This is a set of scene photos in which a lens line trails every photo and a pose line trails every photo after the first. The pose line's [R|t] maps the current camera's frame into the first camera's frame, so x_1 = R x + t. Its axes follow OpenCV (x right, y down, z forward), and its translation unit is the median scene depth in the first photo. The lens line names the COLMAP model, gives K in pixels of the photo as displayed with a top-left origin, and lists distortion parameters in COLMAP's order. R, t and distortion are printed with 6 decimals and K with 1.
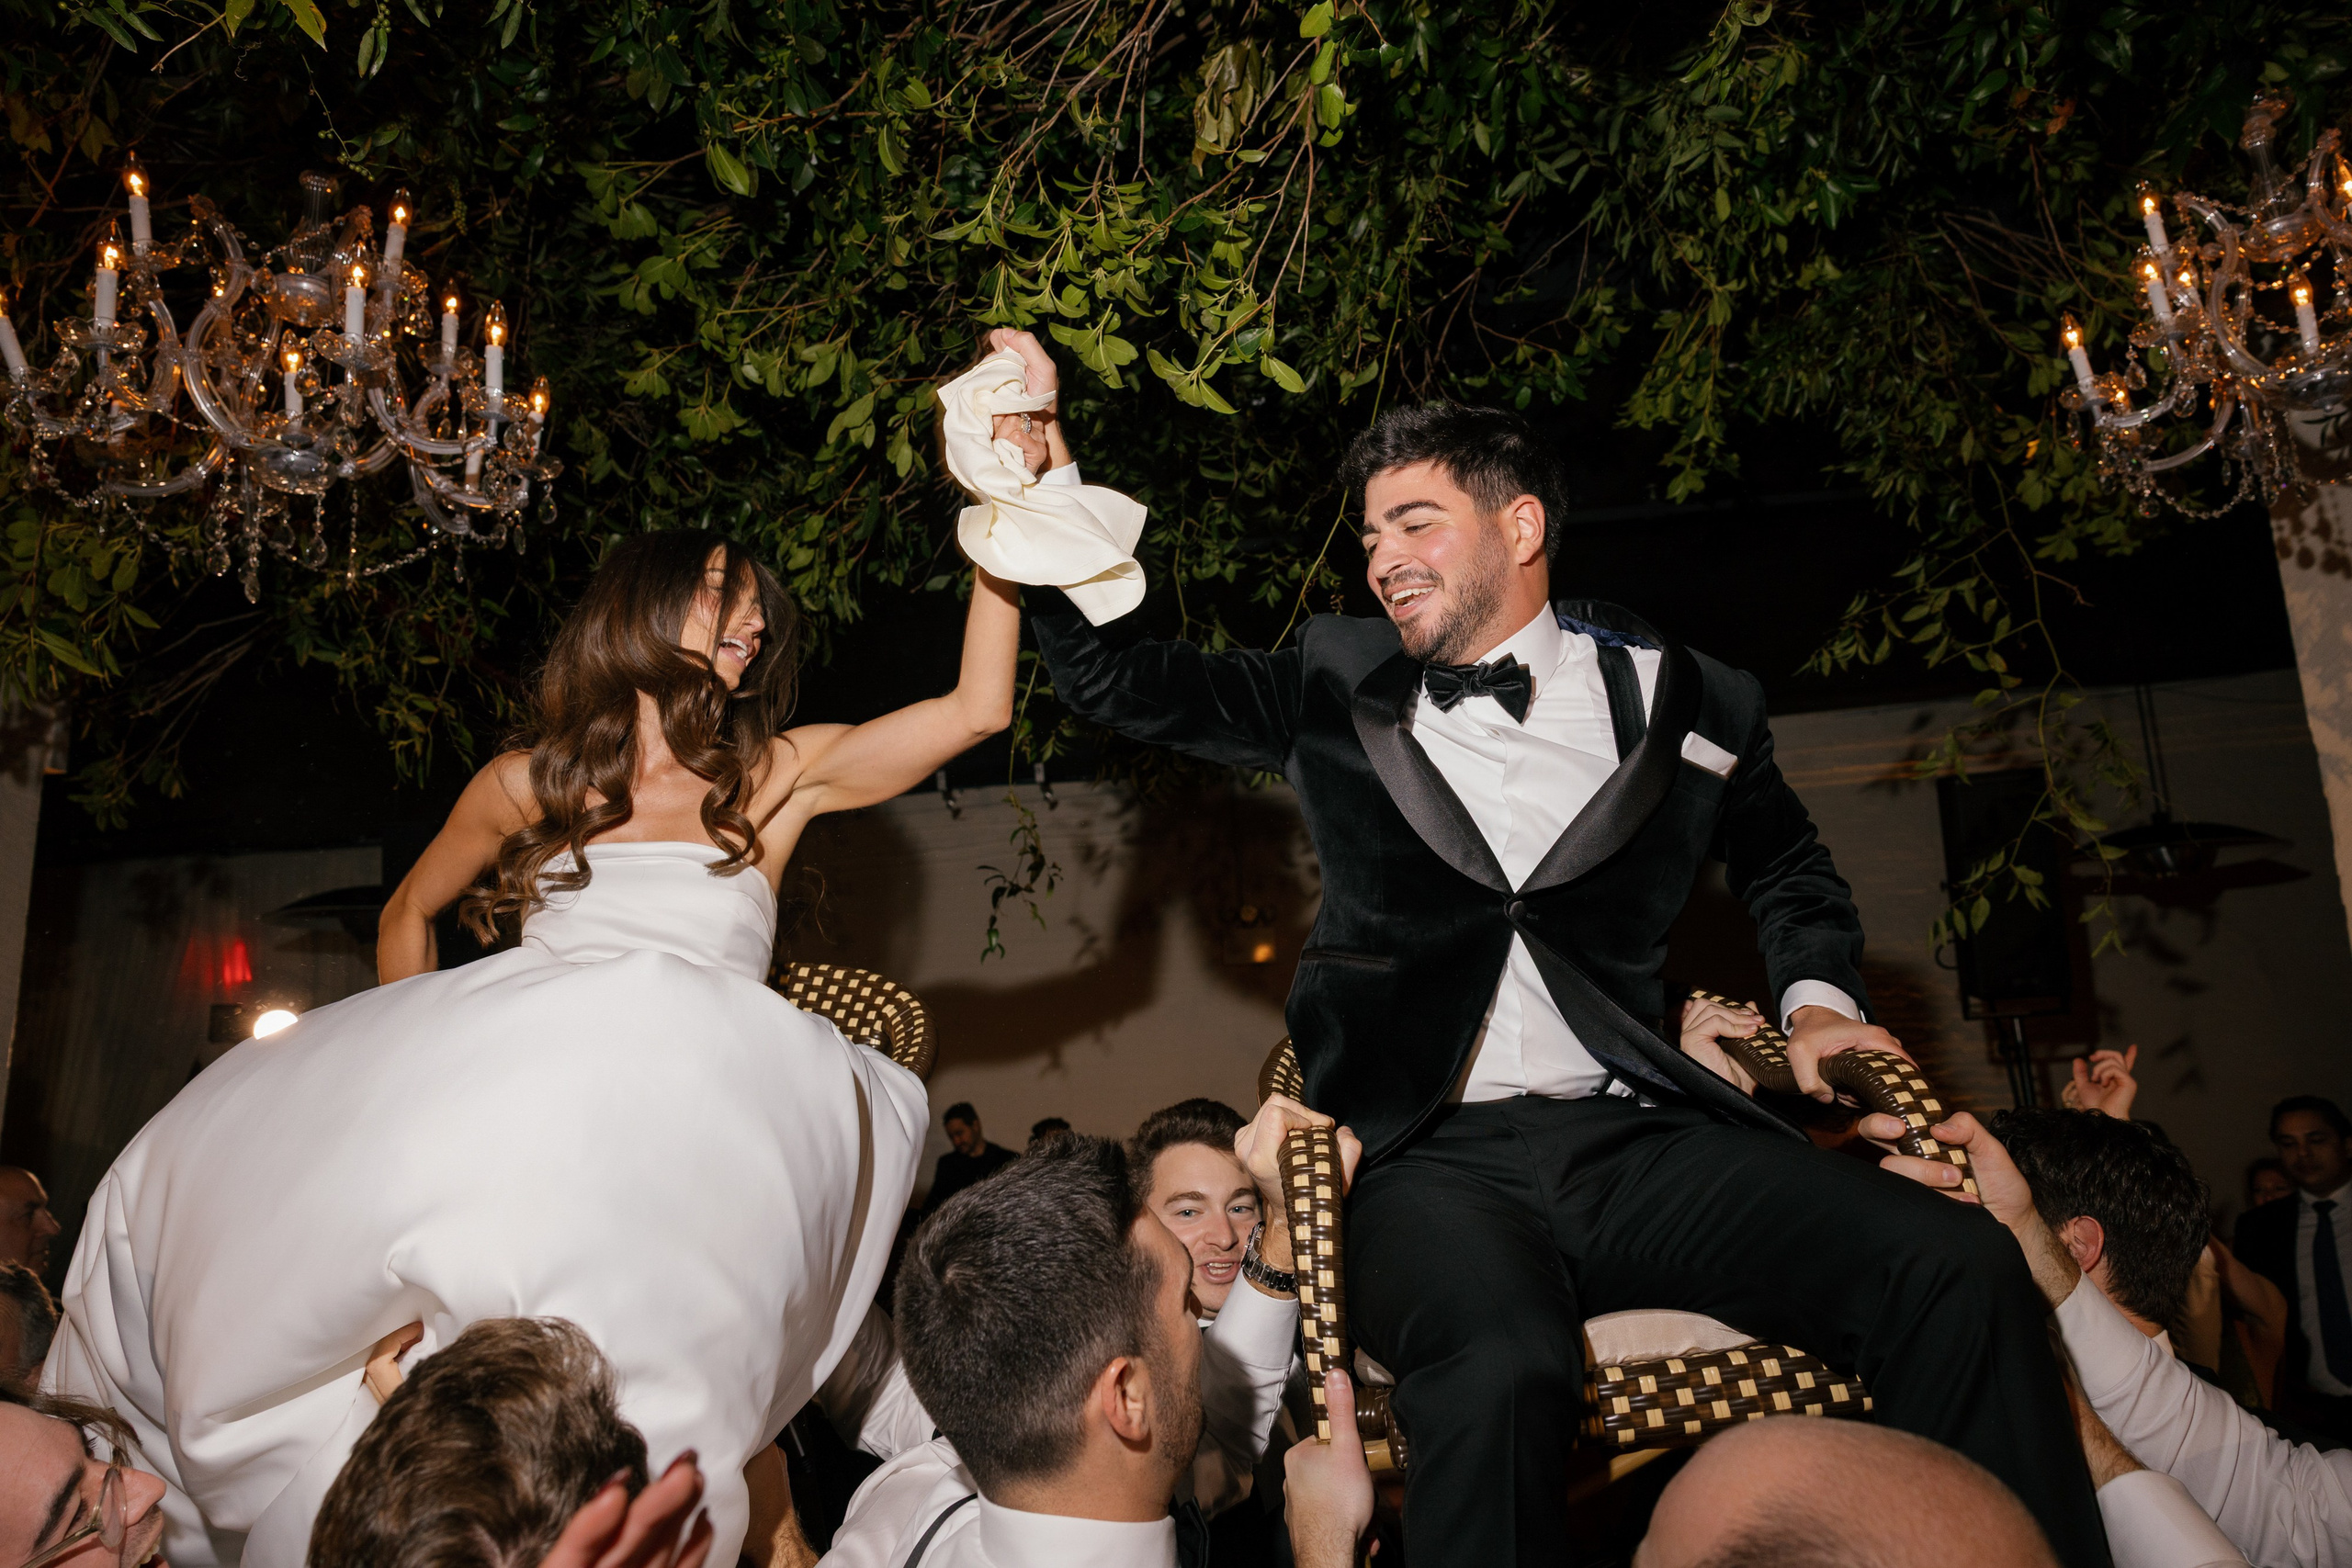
lens RADIAL K [[1548.6, 0, 1173.8], [0, 1548.6, 790.3], [0, 0, 1]] dist [0.001021, -0.006032]
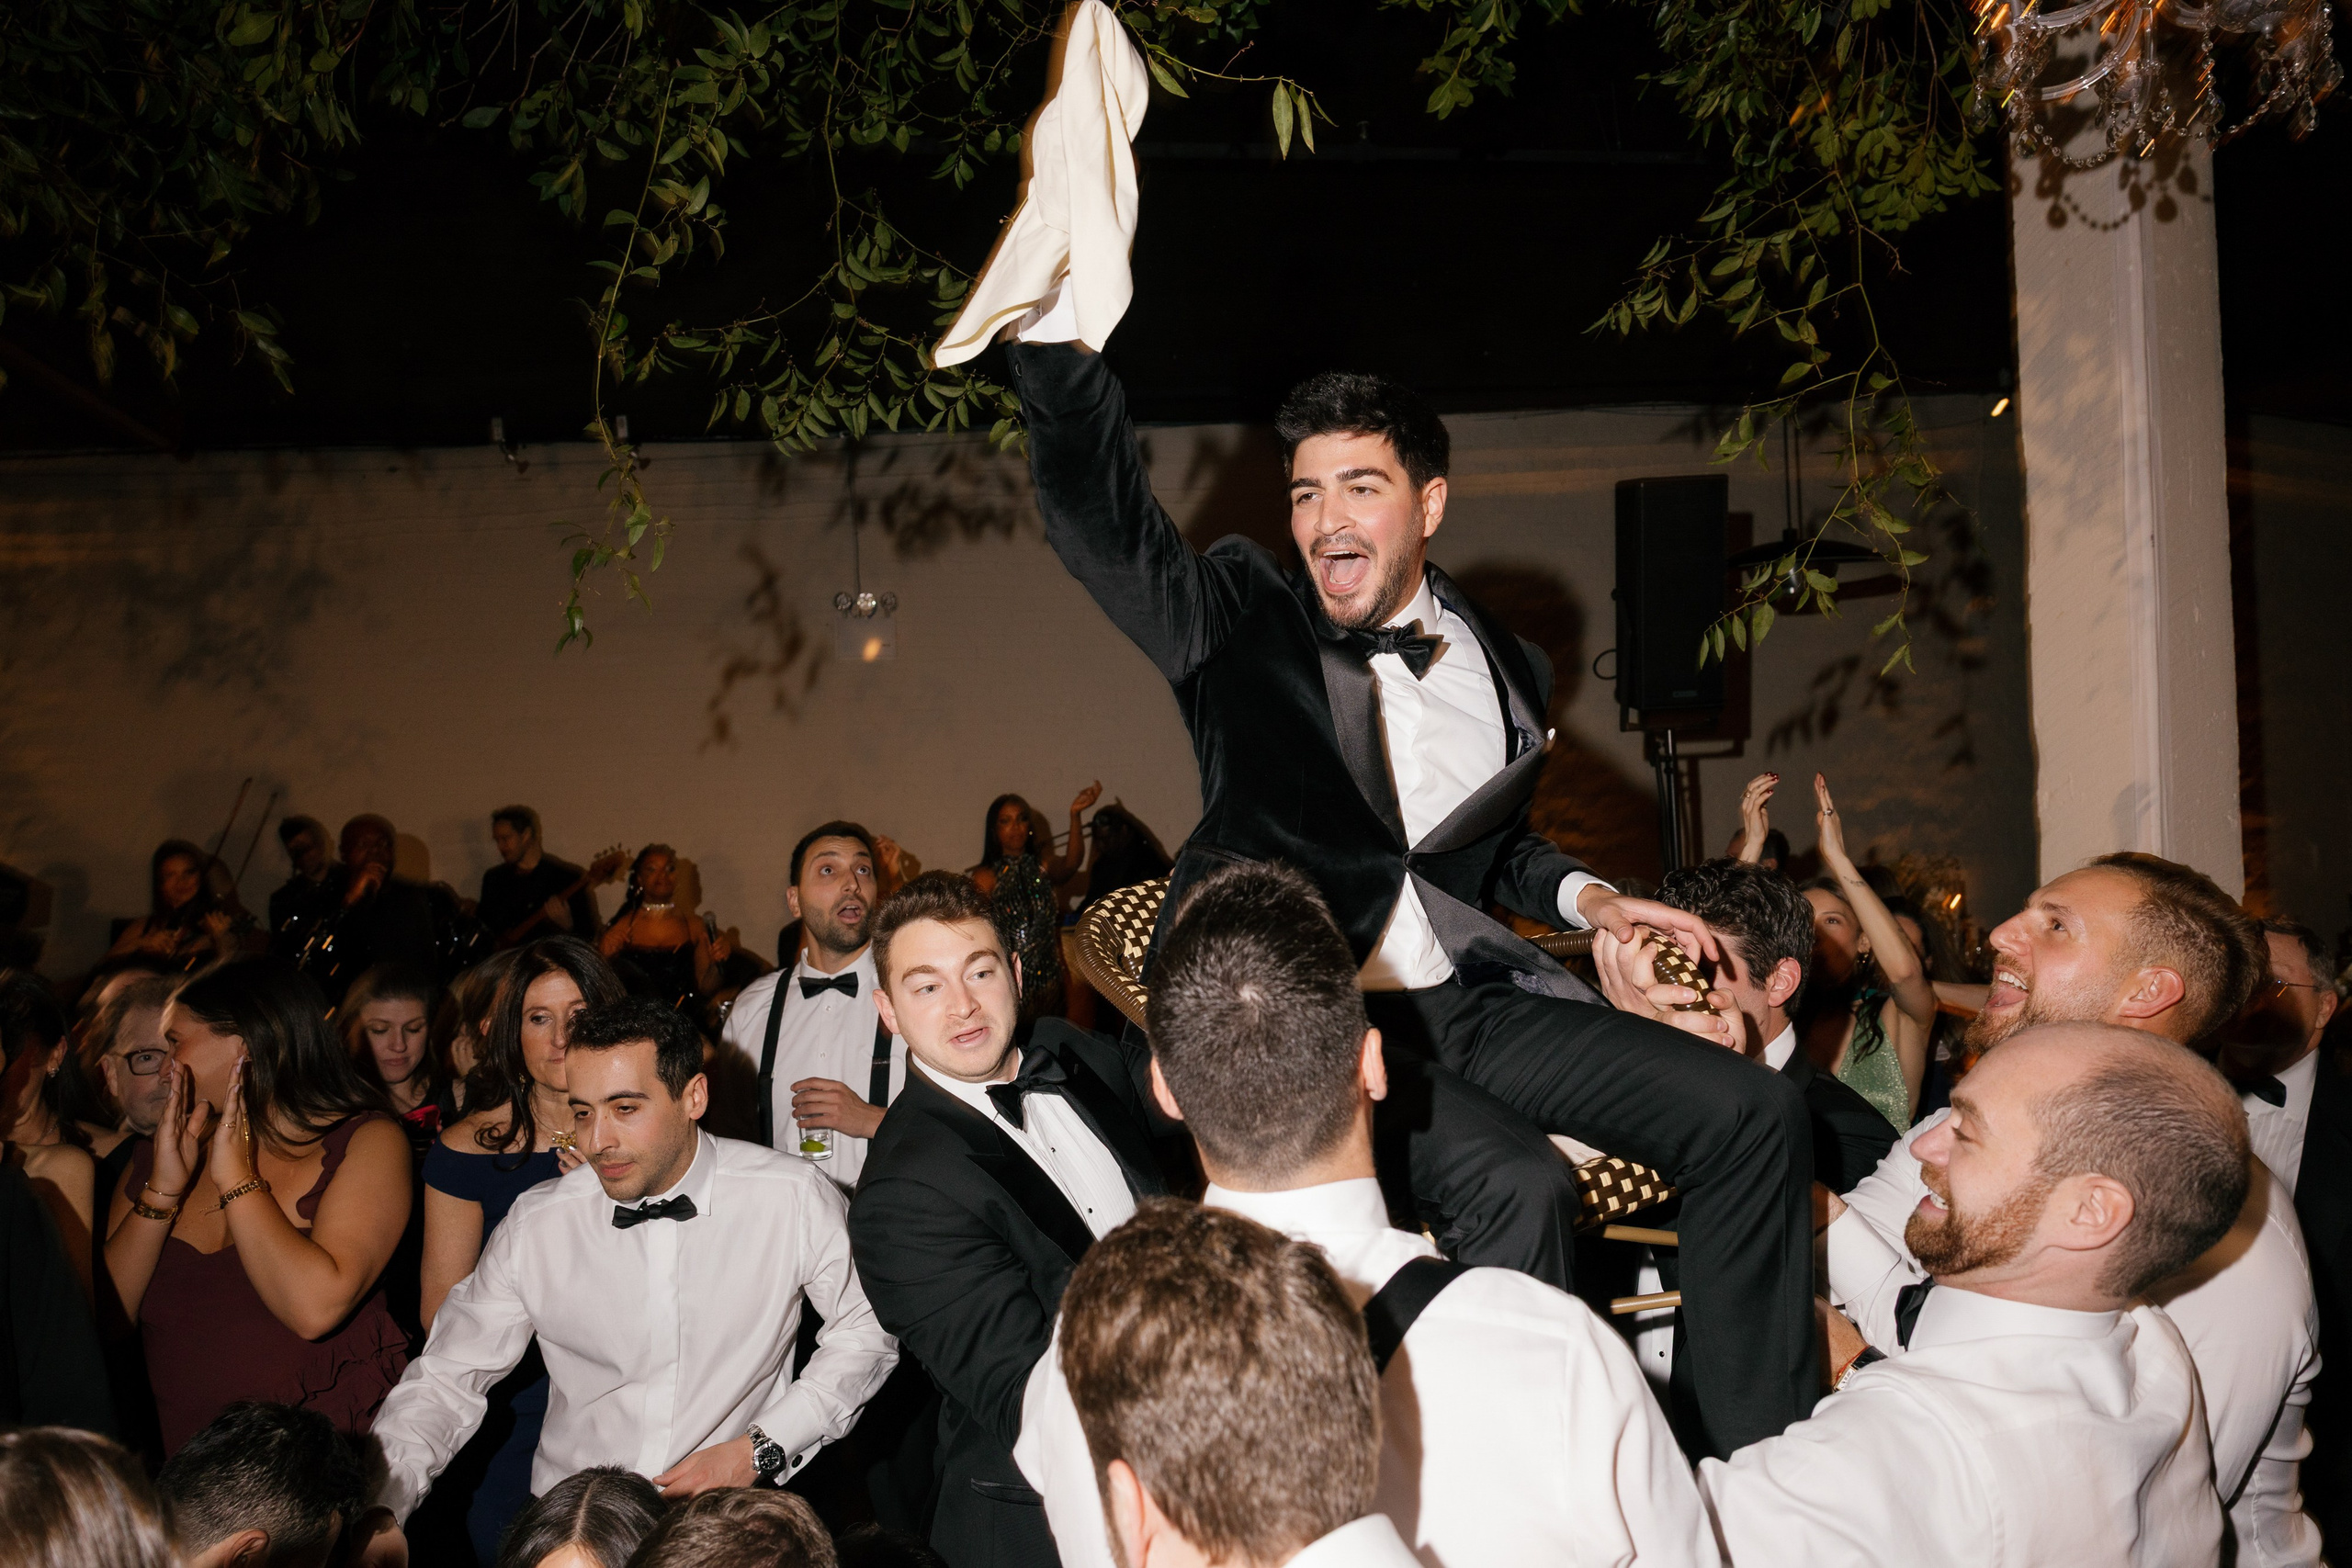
lens RADIAL K [[1611.8, 0, 1190.1], [0, 1611.8, 785.9], [0, 0, 1]] dist [0.008050, 0.000096]
pose [[0.967849, 0.002946, 0.251513, -0.027489], [-0.050075, 0.982173, 0.181188, 0.020311], [-0.246496, -0.187958, 0.950743, 0.189599]]
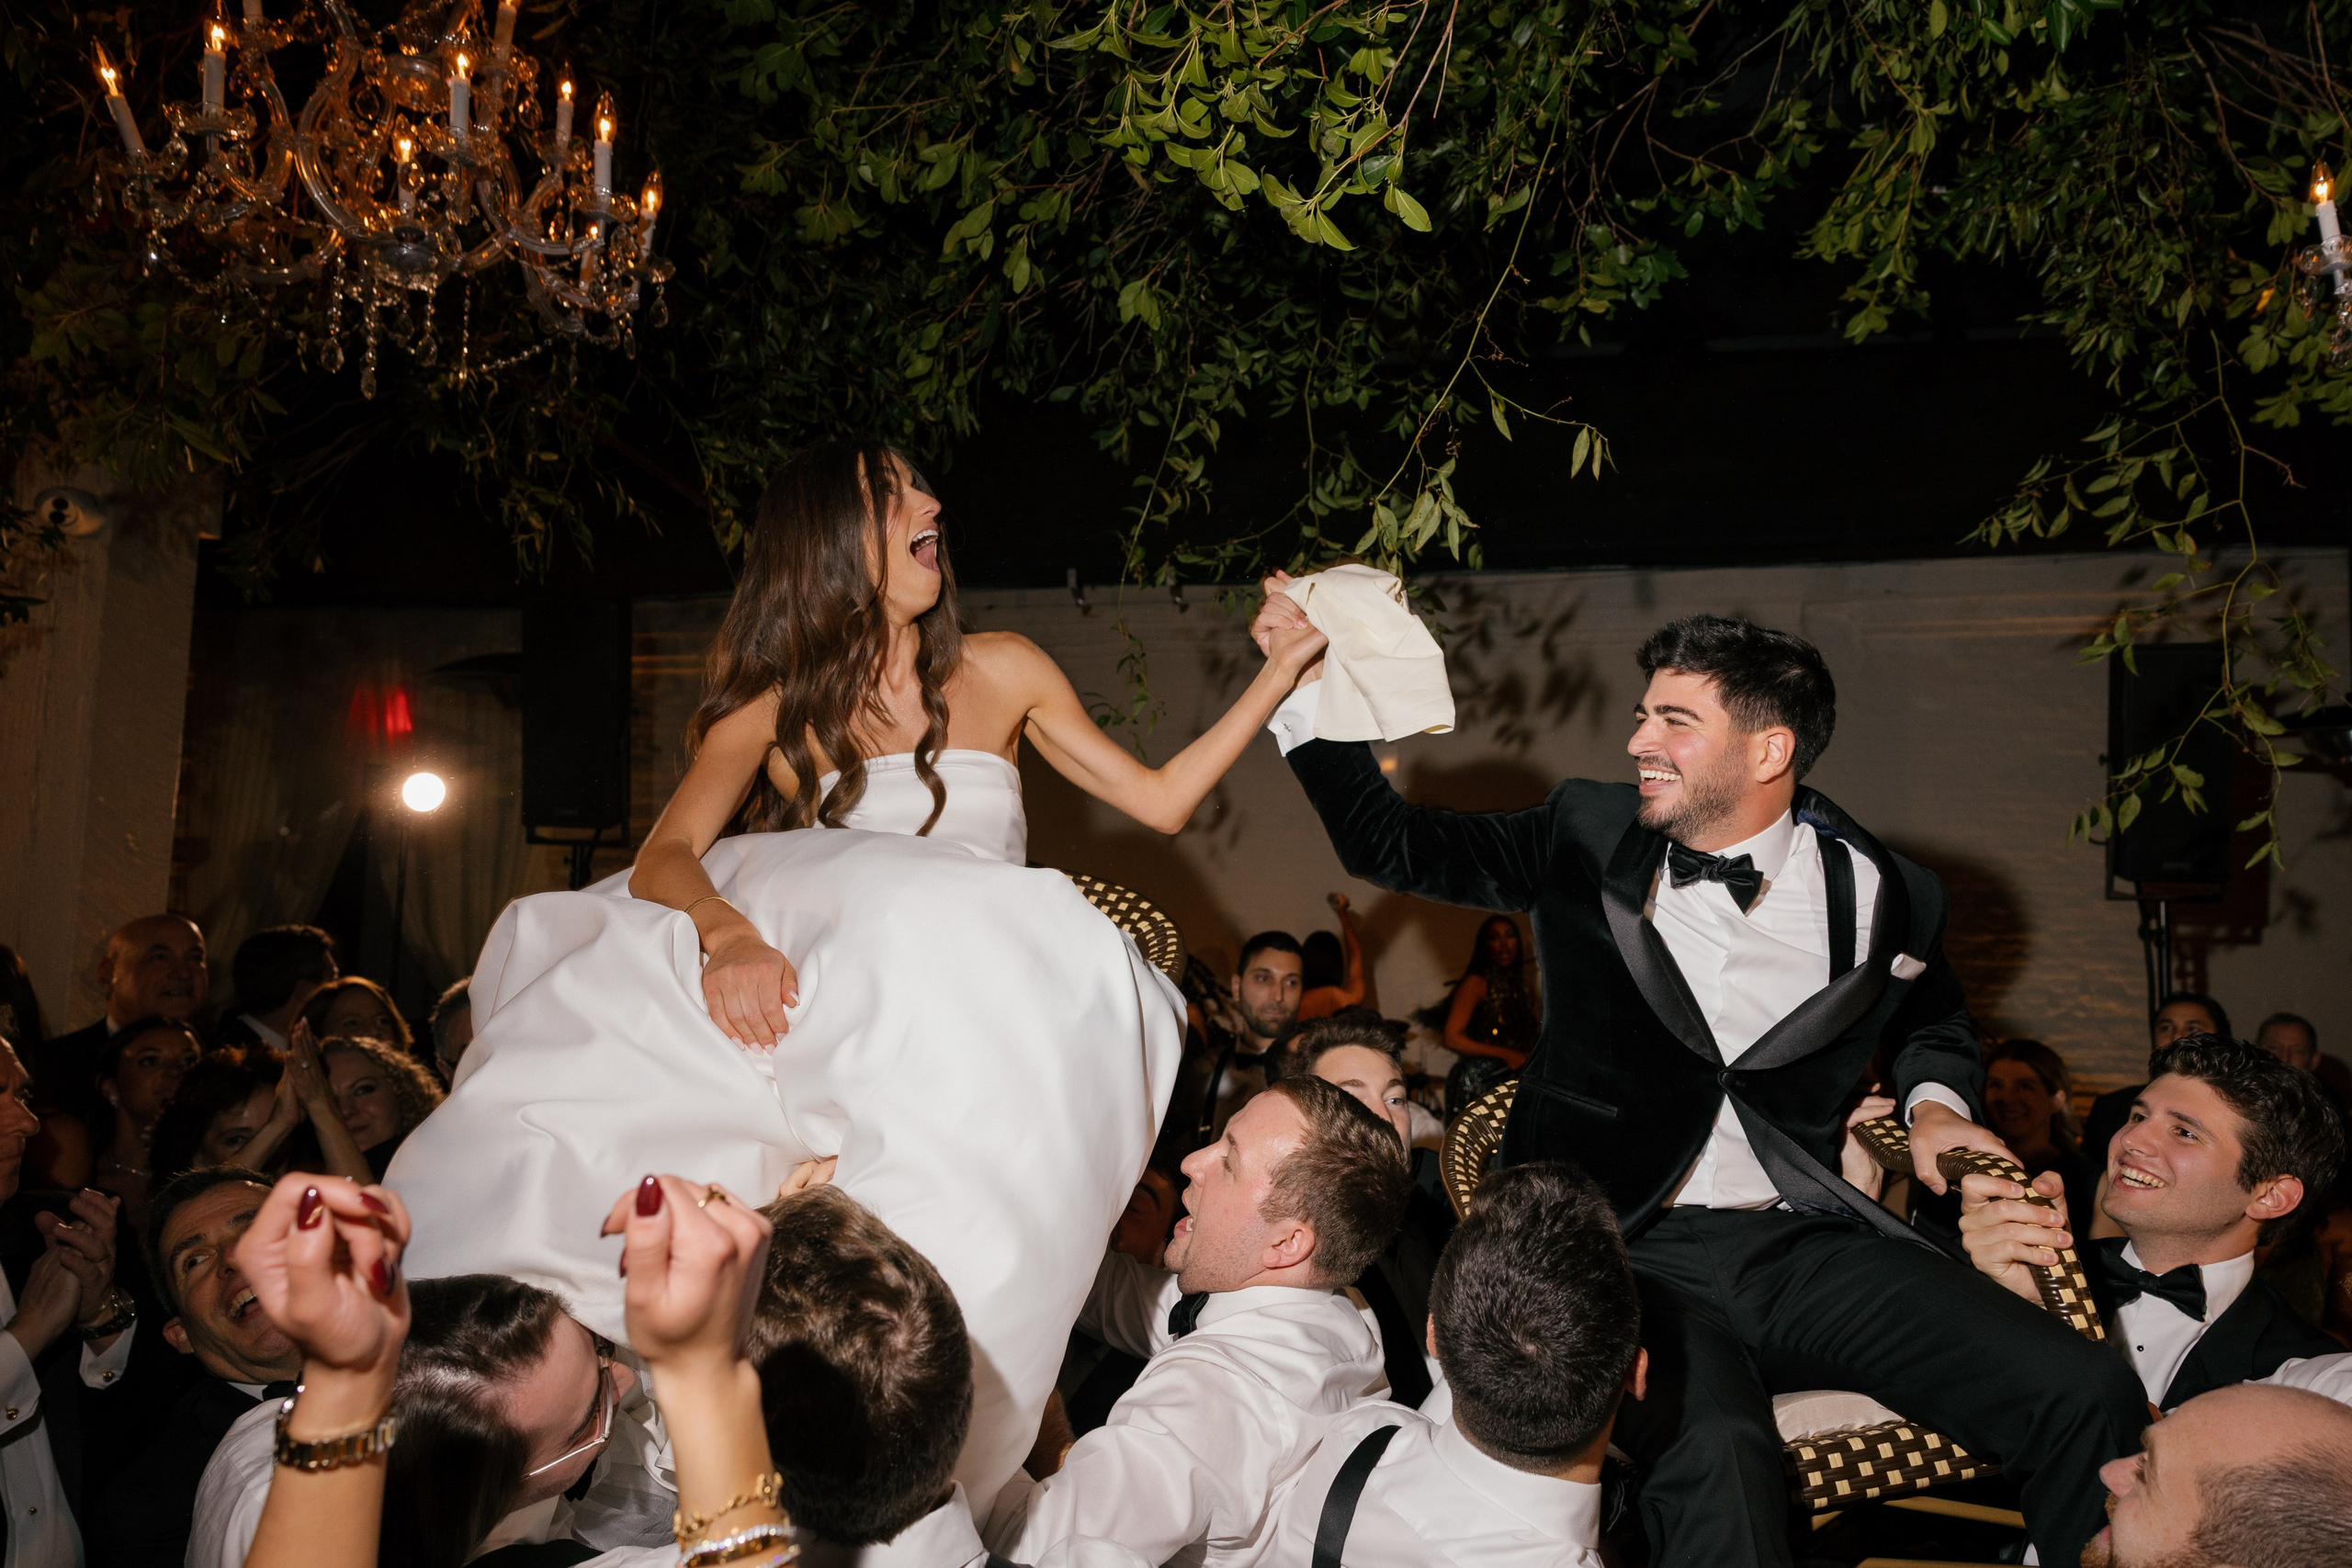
lens RADIAL K [[1548.6, 0, 1173.8], [0, 1548.6, 790.3], [0, 0, 1]] dist [0.001021, -0.006032]
pose [[0.994363, 0.070364, -0.079311, 0.014802], [-0.059563, 0.989570, 0.131159, -0.023109], [0.087713, -0.125696, 0.988184, 0.016667]]
